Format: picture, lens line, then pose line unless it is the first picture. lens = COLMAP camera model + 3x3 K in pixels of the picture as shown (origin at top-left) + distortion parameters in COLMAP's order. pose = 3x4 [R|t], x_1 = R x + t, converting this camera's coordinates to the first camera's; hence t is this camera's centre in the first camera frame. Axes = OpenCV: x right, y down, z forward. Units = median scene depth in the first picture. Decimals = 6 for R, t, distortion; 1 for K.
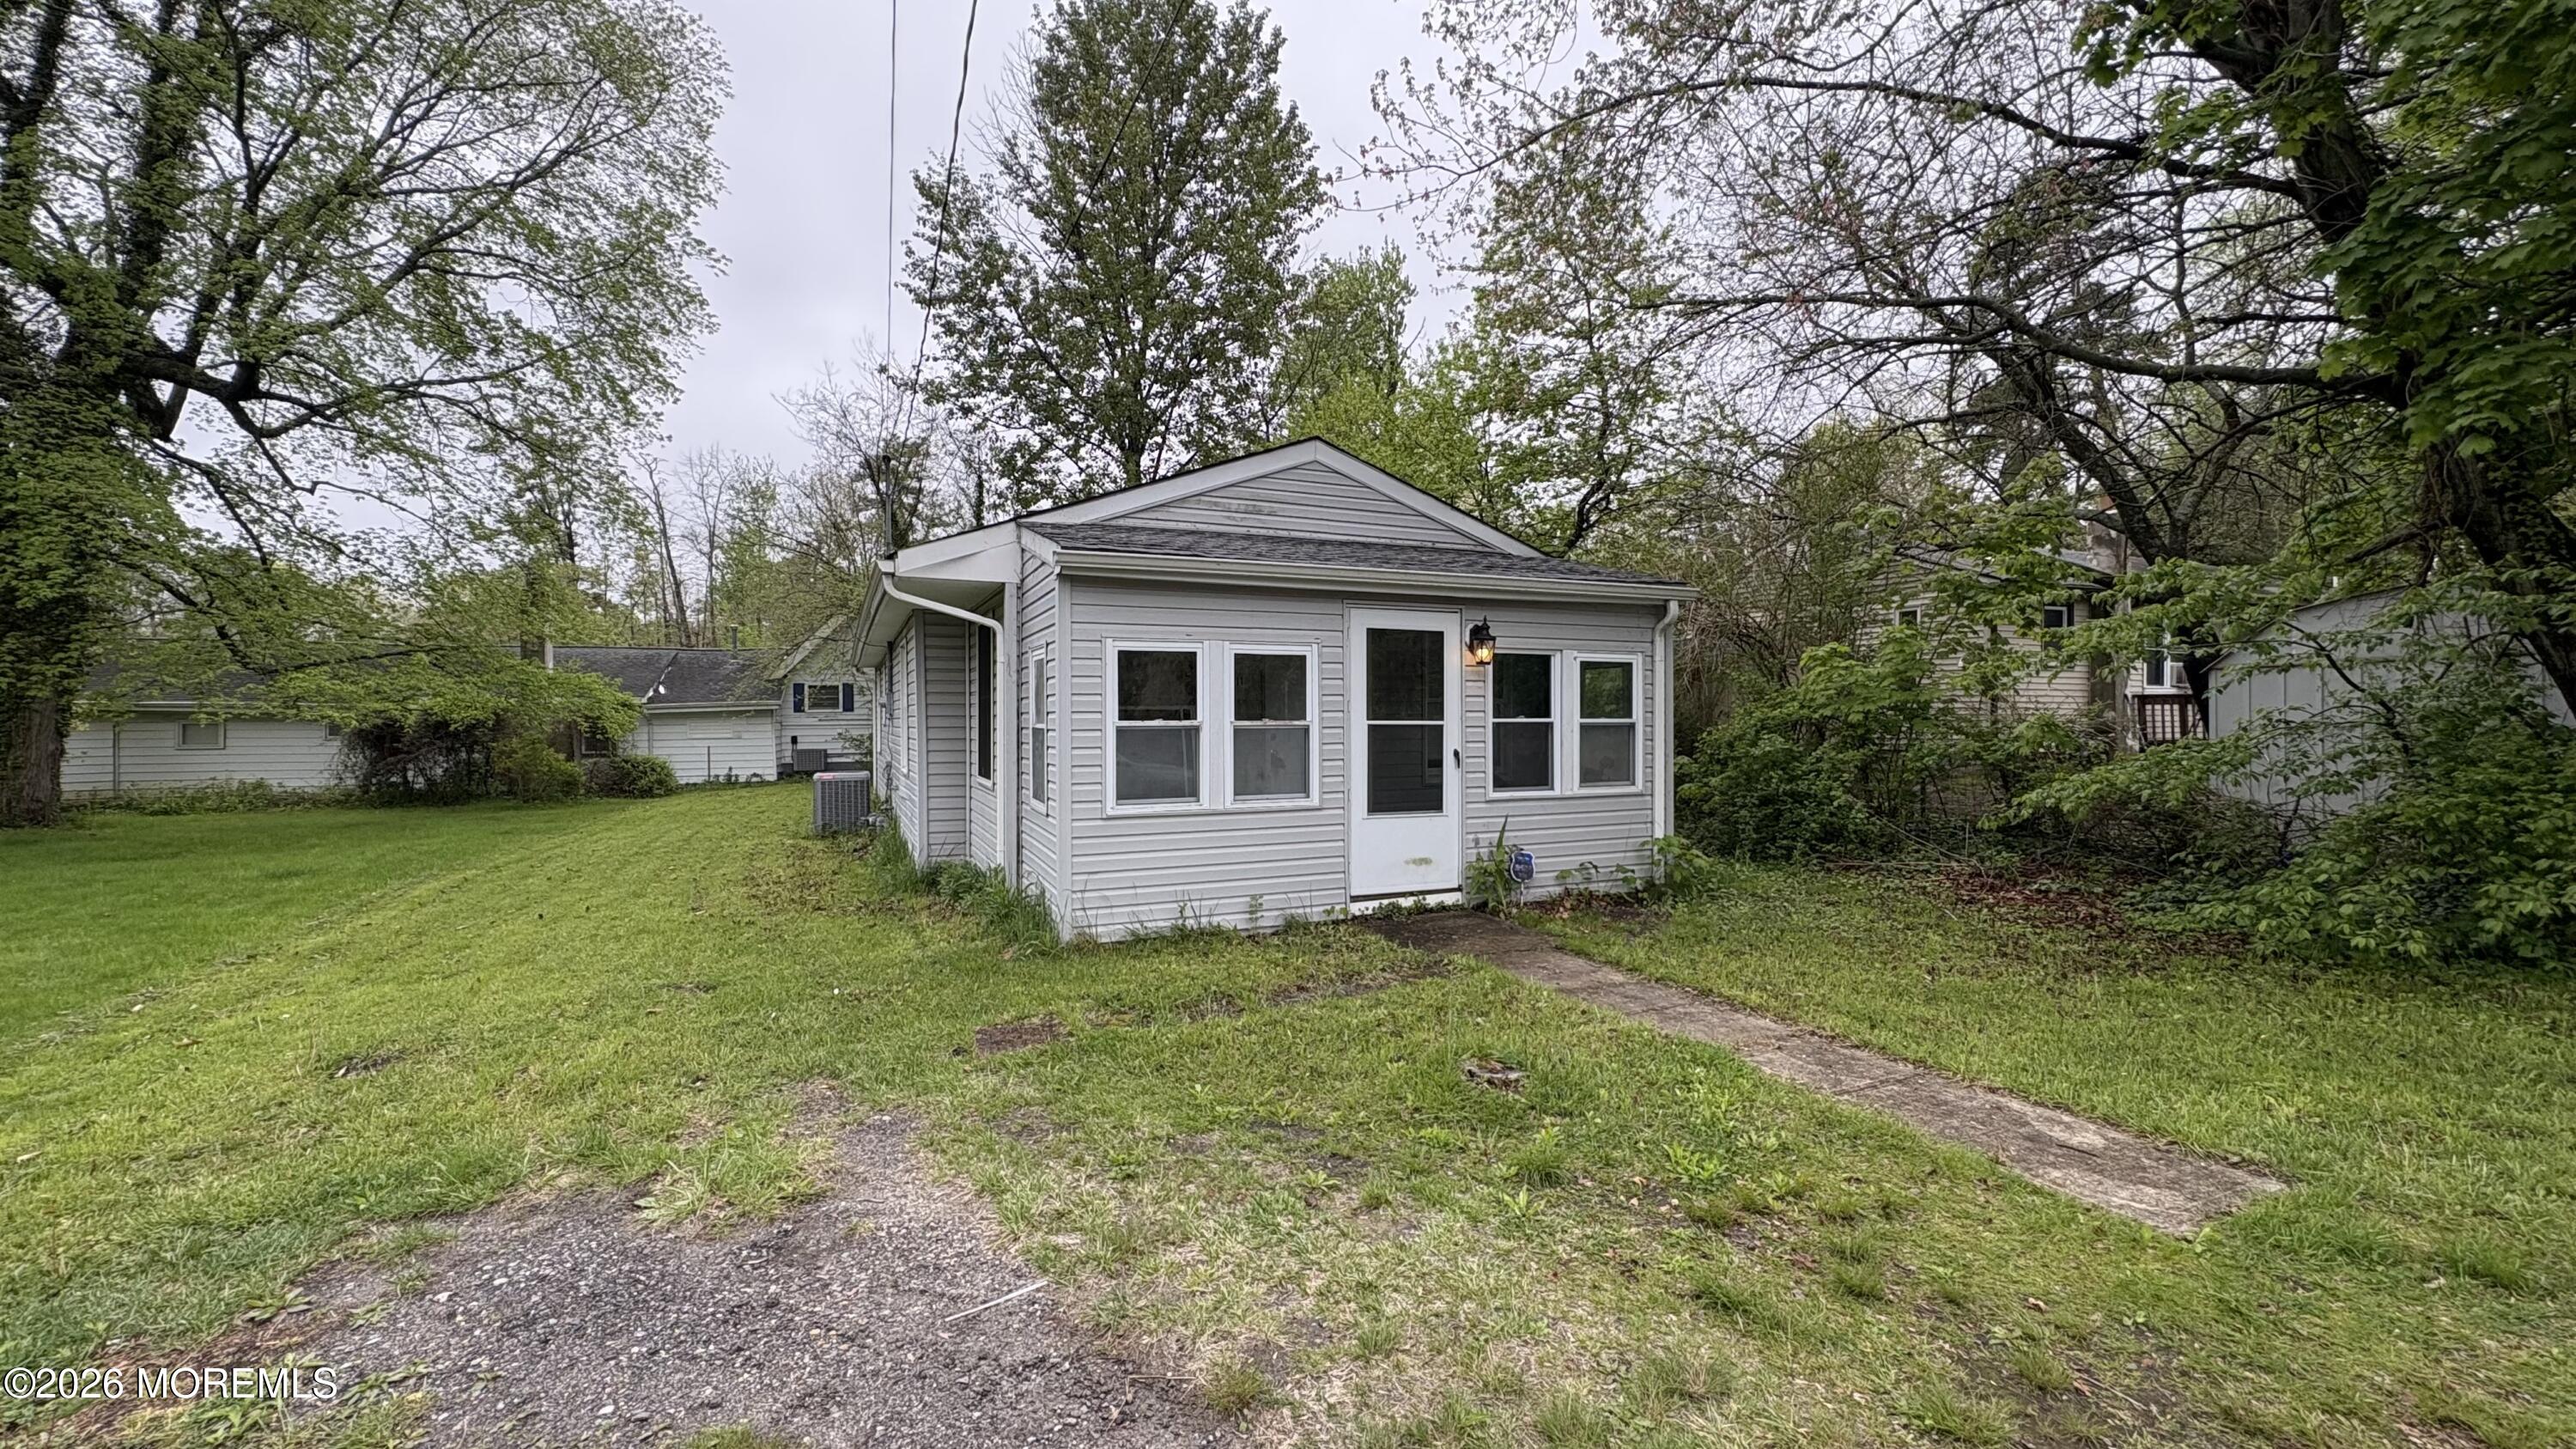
lens RADIAL K [[1021.0, 0, 1276.5], [0, 1021.0, 717.5], [0, 0, 1]] dist [-0.004294, 0.000582]
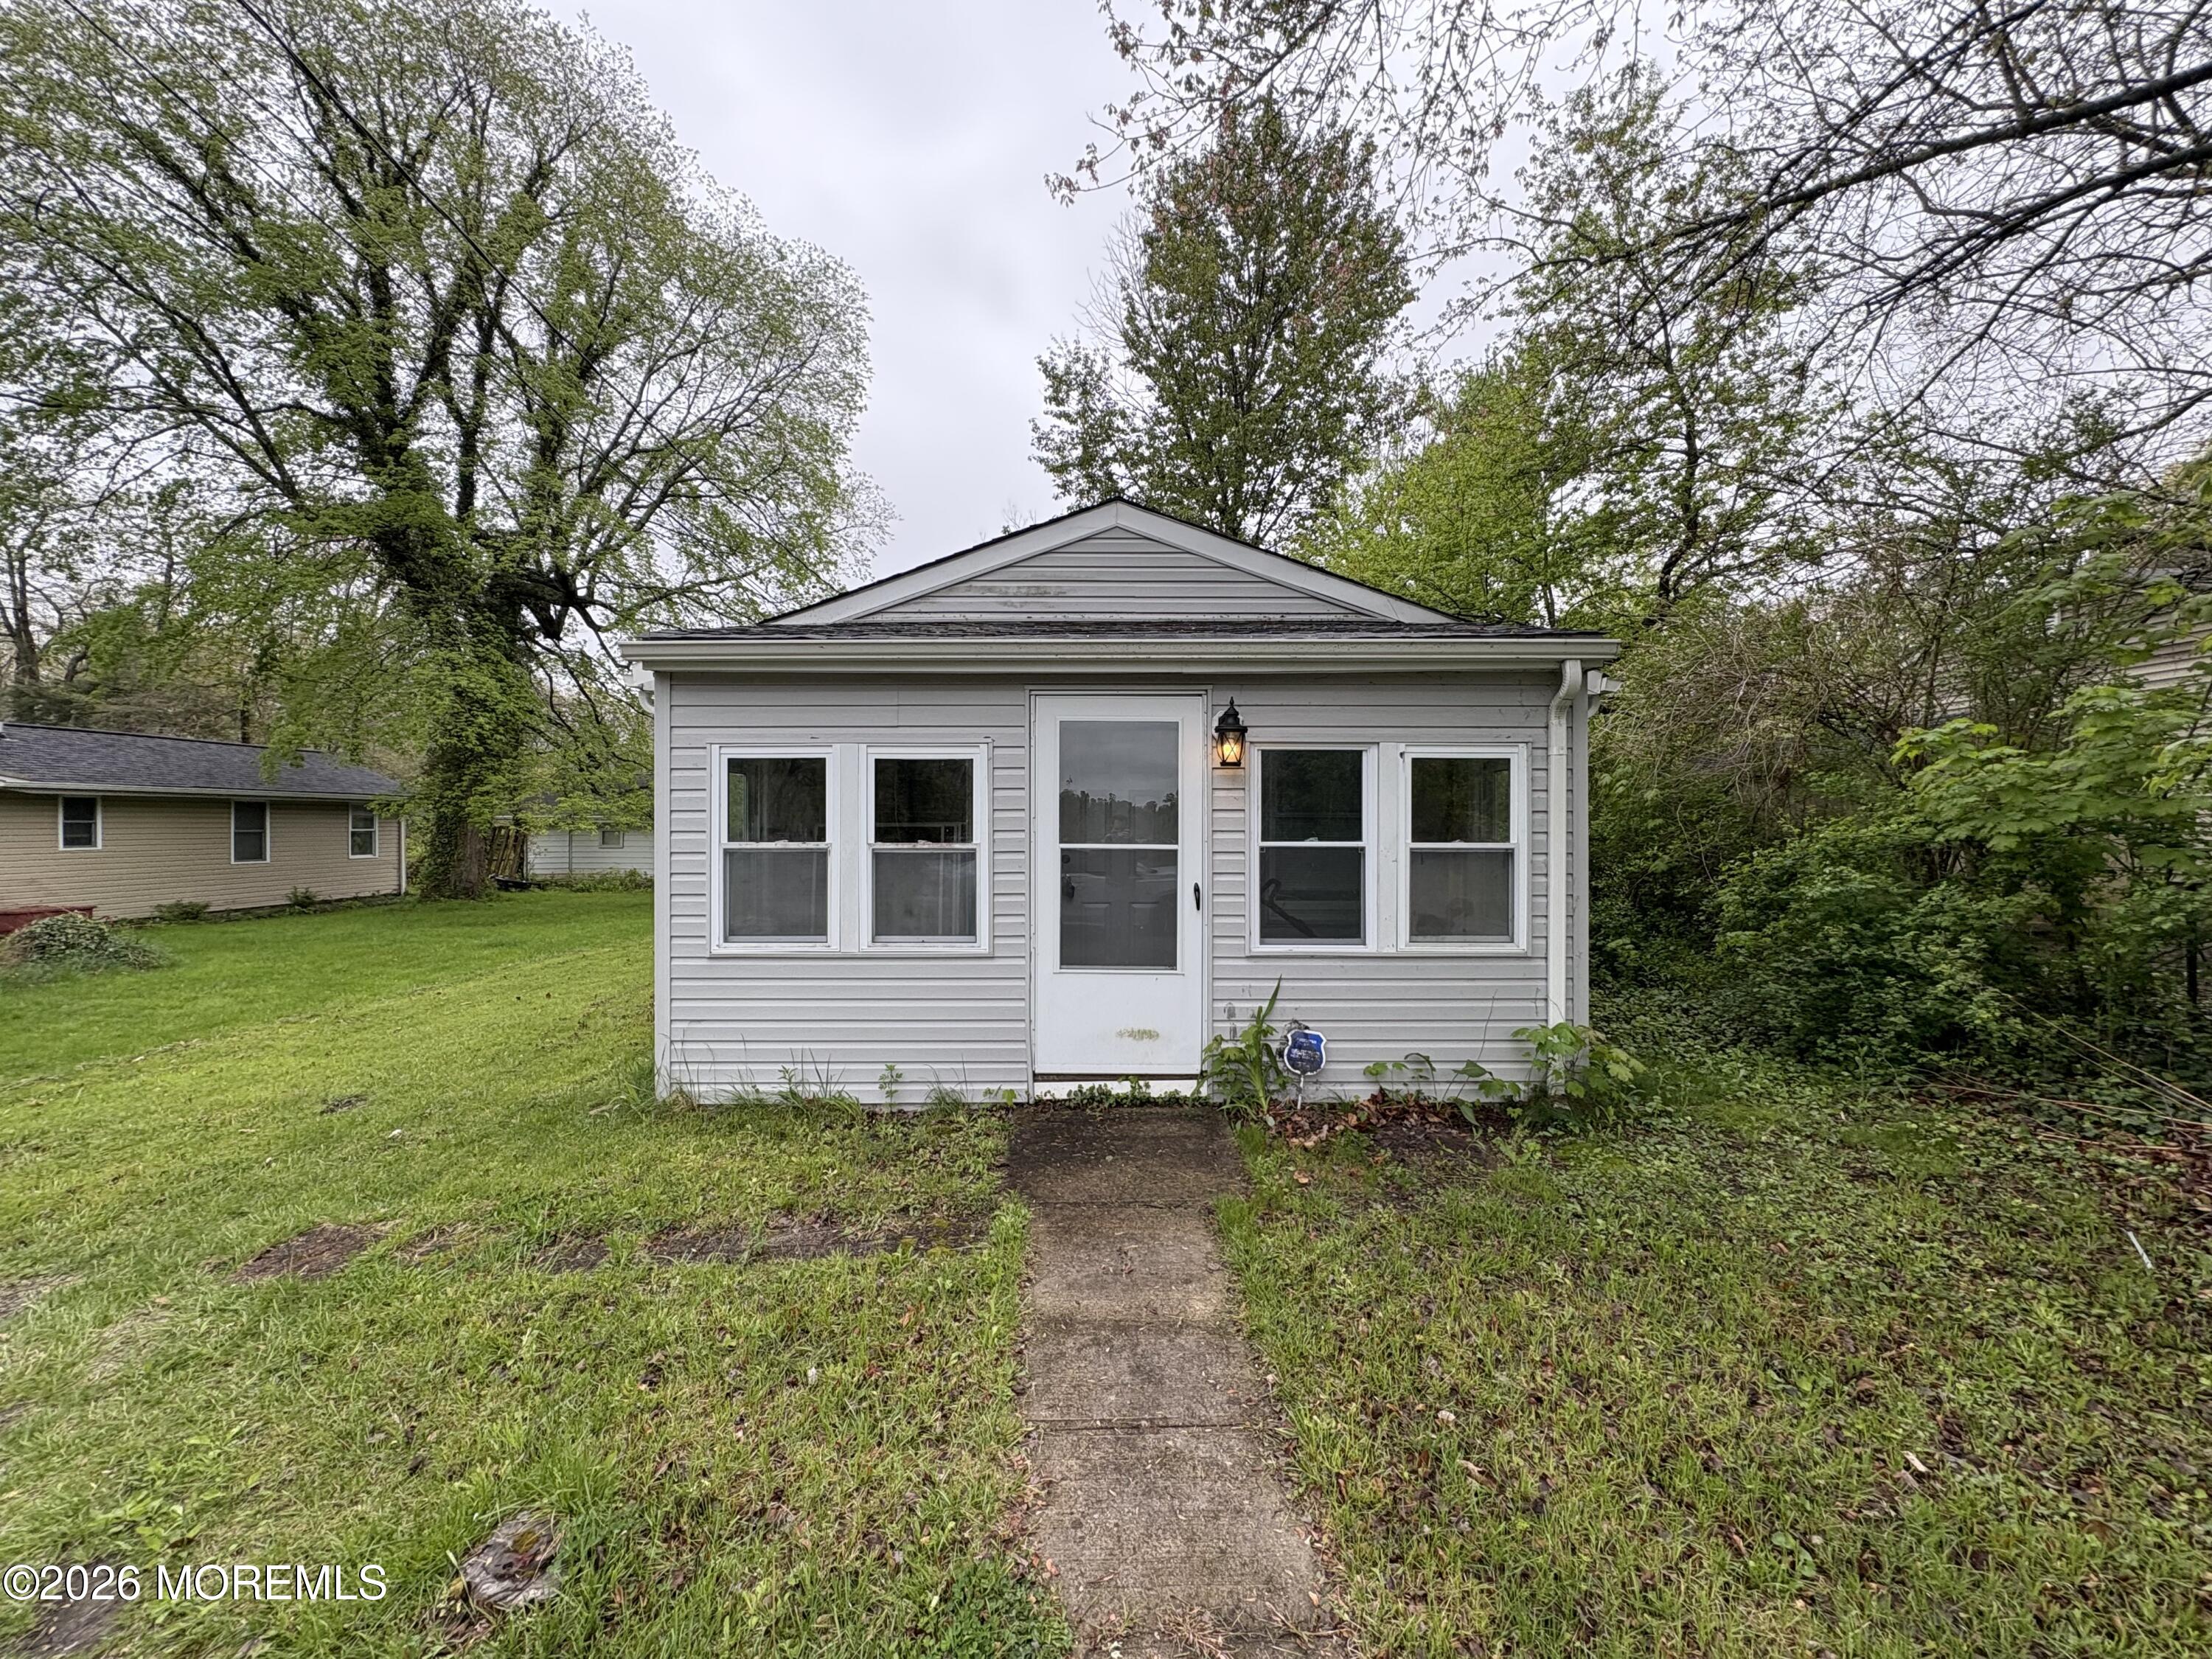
lens RADIAL K [[870.6, 0, 1108.5], [0, 870.6, 824.1], [0, 0, 1]] dist [0.001156, 0.000694]
pose [[0.918183, 0.002420, -0.396149, 0.337488], [-0.003791, 0.999989, -0.002676, -0.008585], [0.396138, 0.003959, 0.918182, 0.376493]]
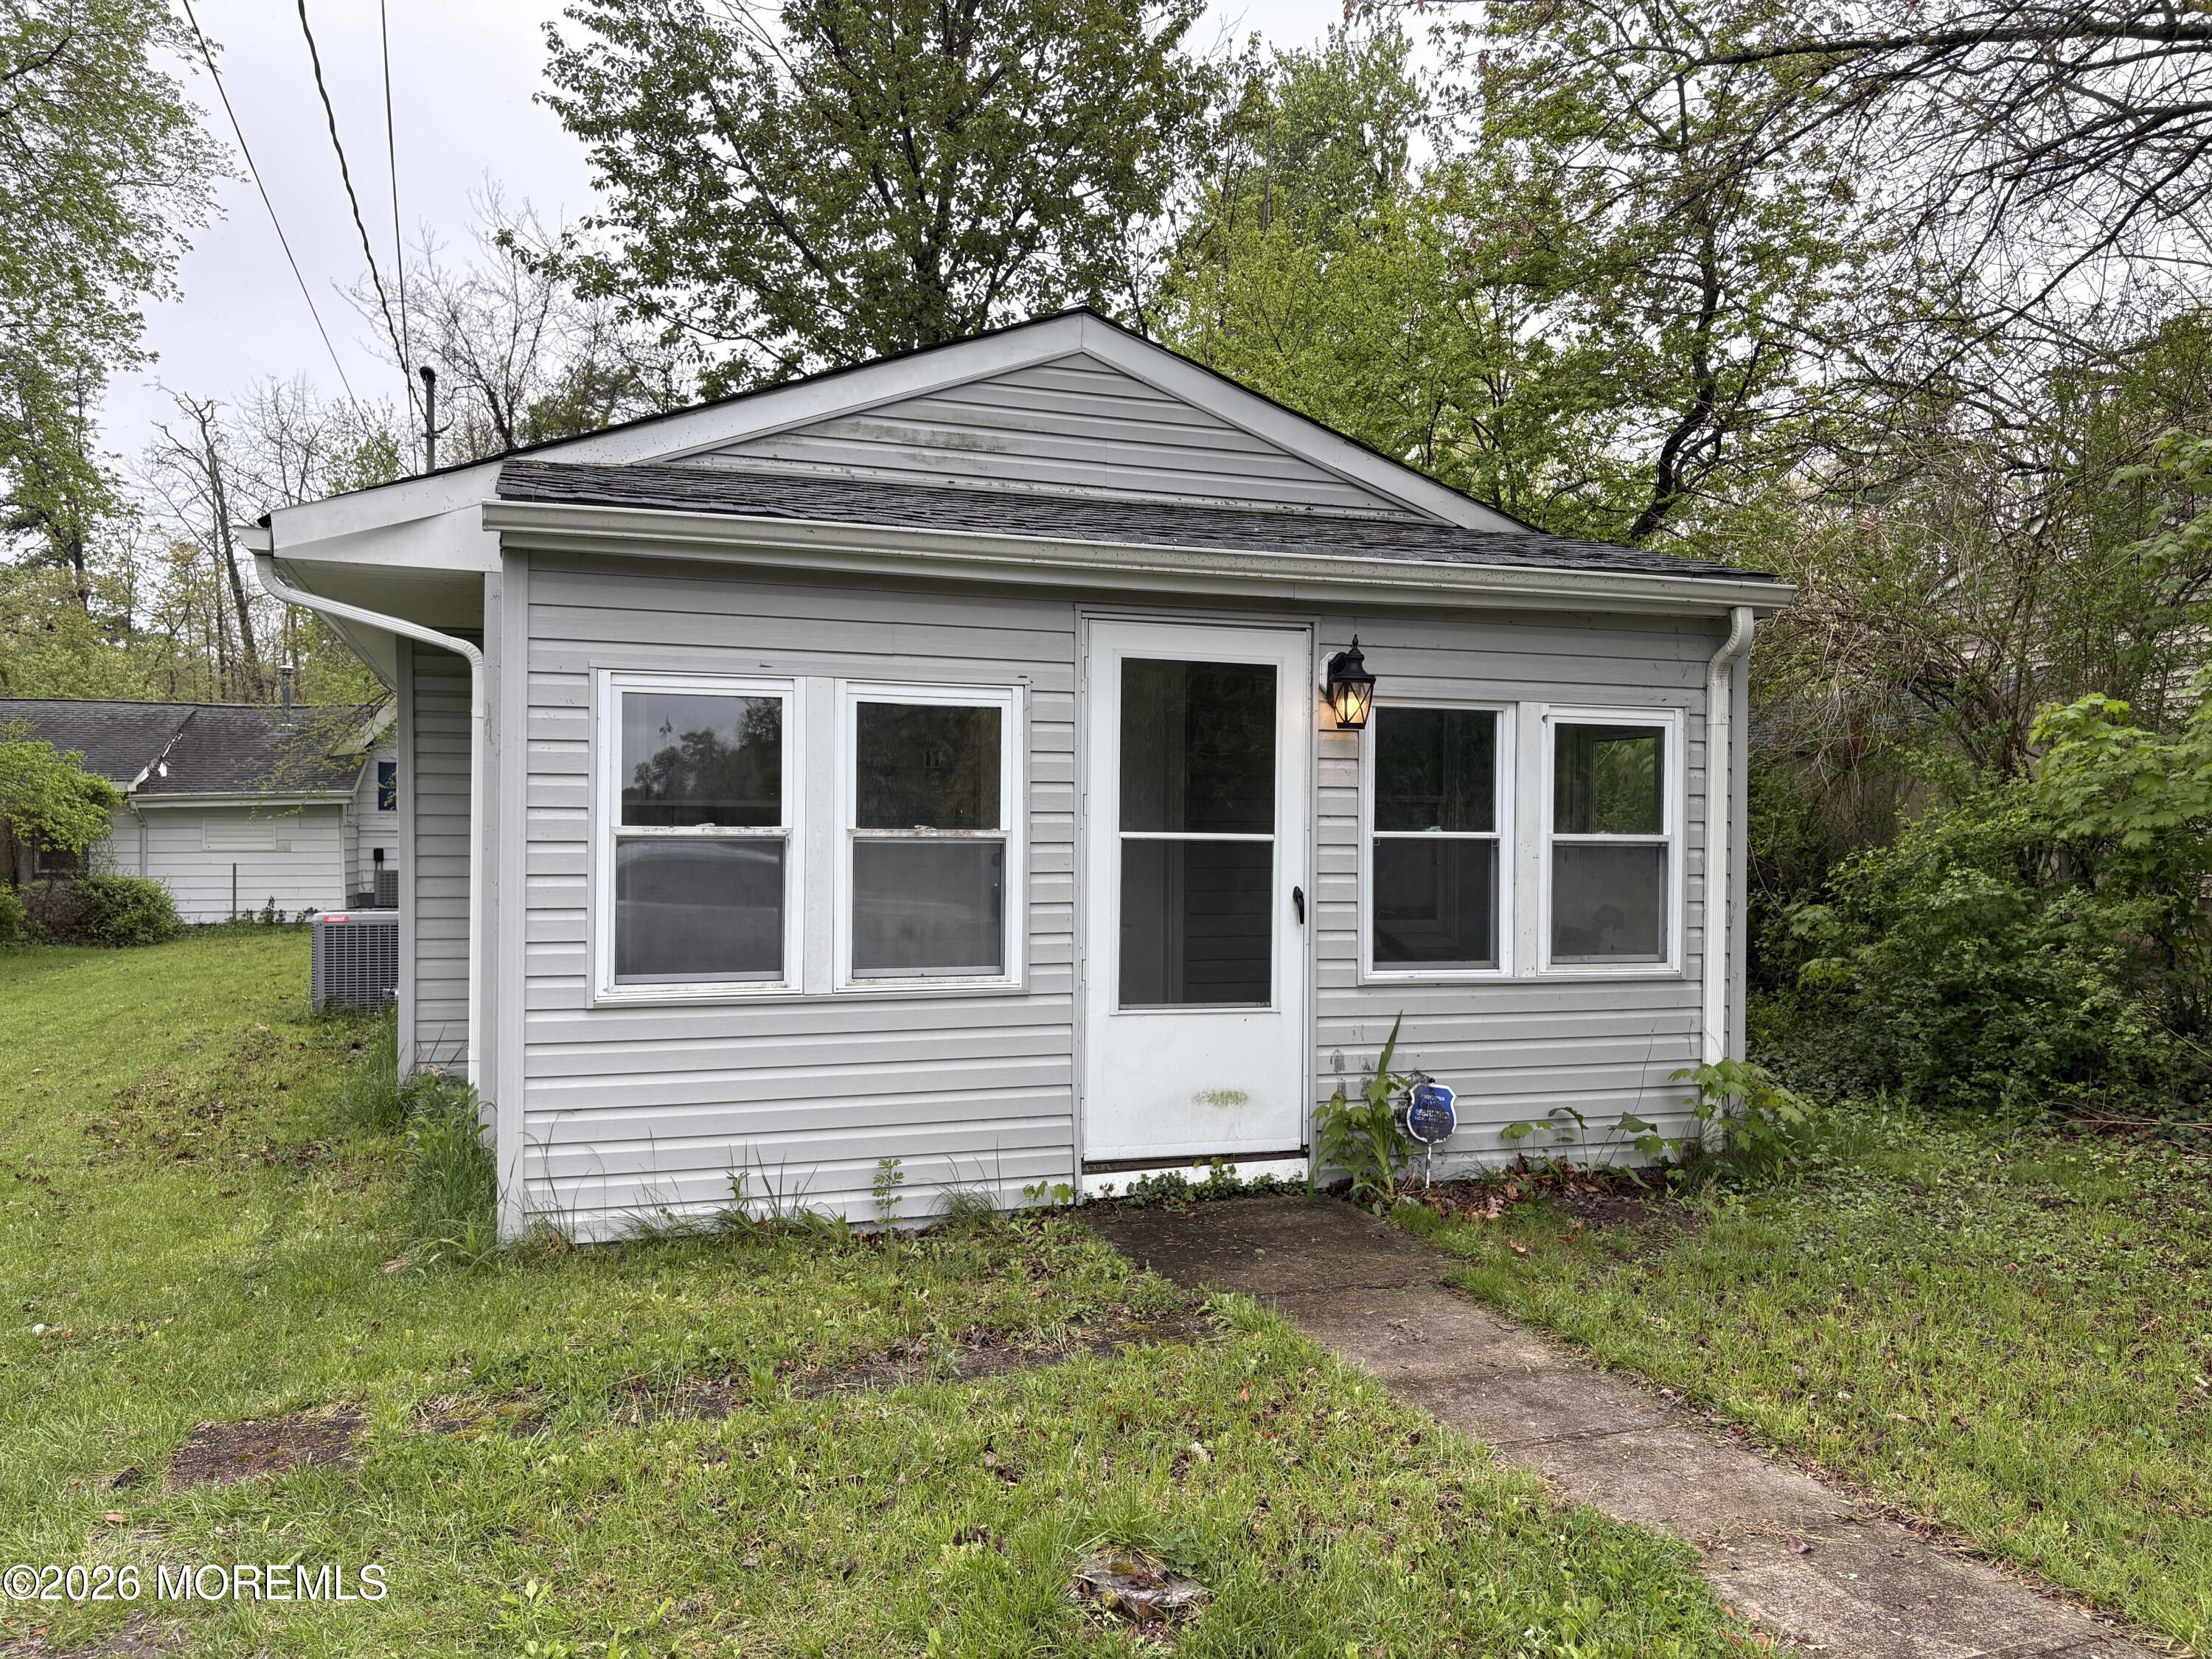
lens RADIAL K [[1668.3, 0, 1097.0], [0, 1668.3, 821.4], [0, 0, 1]] dist [0.052128, -0.051889]
pose [[0.996704, 0.011825, -0.080263, 0.130664], [-0.012123, 0.999921, -0.003229, 0.000766], [0.080219, 0.004191, 0.996768, 0.119980]]
